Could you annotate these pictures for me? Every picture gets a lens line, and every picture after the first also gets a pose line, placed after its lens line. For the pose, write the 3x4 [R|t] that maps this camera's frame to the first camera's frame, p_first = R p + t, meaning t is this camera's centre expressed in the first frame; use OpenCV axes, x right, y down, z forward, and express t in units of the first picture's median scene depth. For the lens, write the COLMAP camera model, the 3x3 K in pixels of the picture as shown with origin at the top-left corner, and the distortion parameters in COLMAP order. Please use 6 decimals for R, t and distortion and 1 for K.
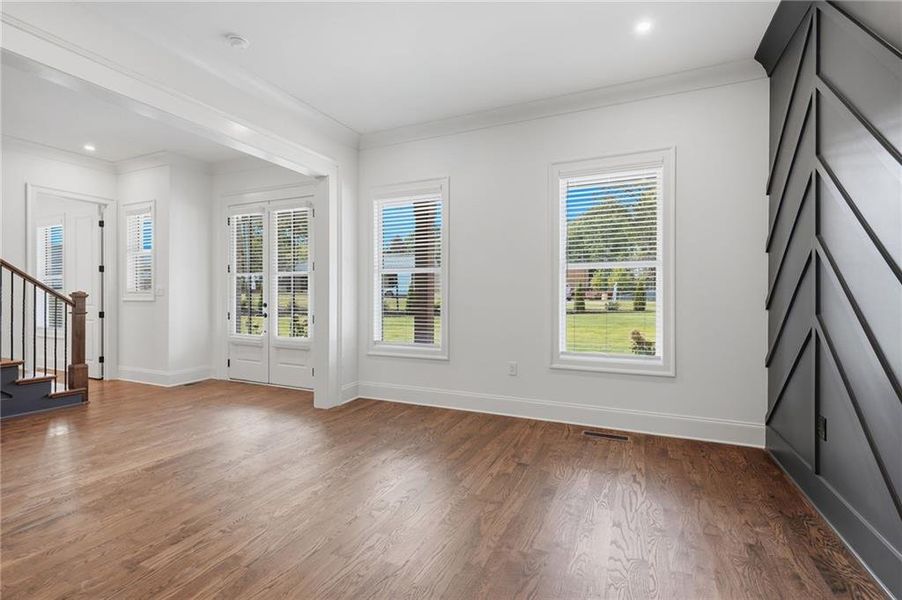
lens RADIAL K [[410.5, 0, 443.0], [0, 410.5, 298.3], [0, 0, 1]] dist [0.000285, -0.000977]
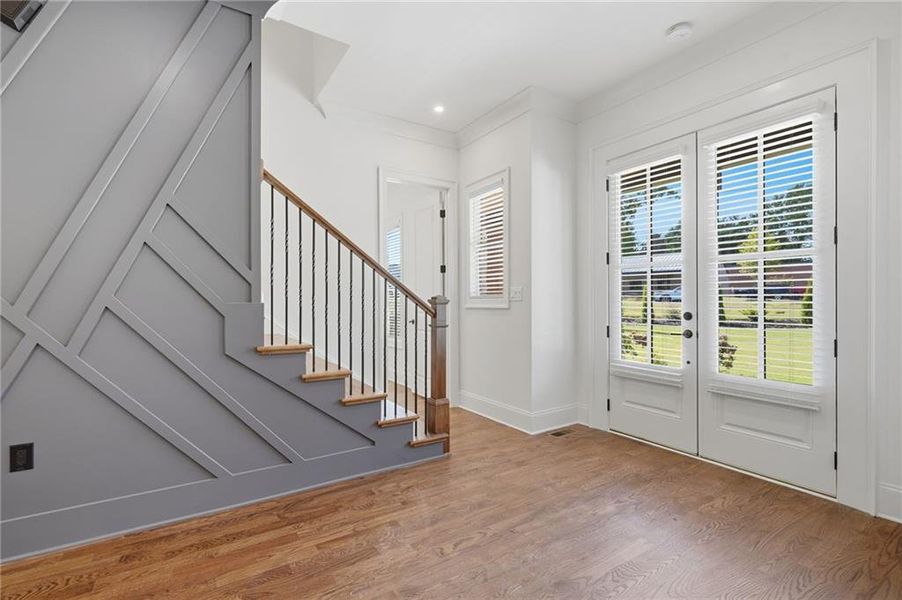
lens RADIAL K [[410.5, 0, 454.1], [0, 410.5, 303.7], [0, 0, 1]] dist [0.000285, -0.000977]
pose [[0.843659, -0.005249, -0.536854, -0.399806], [0.004409, 0.999986, -0.002848, -0.000104], [0.536861, 0.000036, 0.843671, 0.343784]]
